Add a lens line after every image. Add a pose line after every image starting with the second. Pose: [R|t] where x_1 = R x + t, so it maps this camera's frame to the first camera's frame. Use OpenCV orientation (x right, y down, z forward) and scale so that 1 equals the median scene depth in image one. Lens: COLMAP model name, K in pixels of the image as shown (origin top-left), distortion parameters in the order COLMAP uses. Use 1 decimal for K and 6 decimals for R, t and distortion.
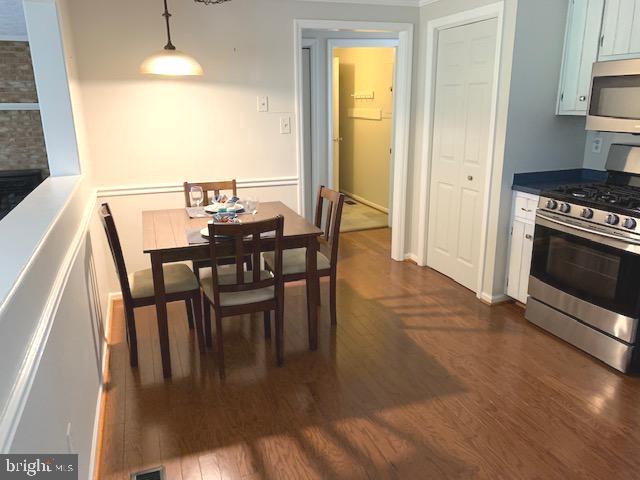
lens RADIAL K [[485.0, 0, 318.8], [0, 485.0, 228.7], [0, 0, 1]] dist [0.024020, -0.009197]
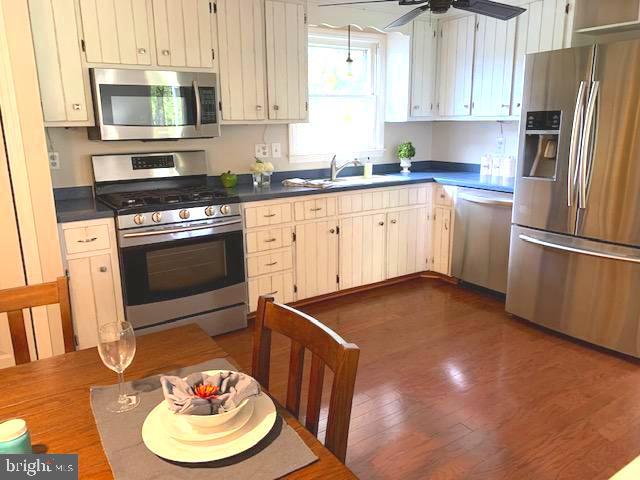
lens RADIAL K [[485.0, 0, 318.8], [0, 485.0, 228.7], [0, 0, 1]] dist [0.024020, -0.009197]
pose [[-0.224497, -0.196490, 0.954459, -0.428026], [0.269341, 0.928793, 0.254557, -0.159225], [-0.936513, 0.314223, -0.155589, 0.752546]]
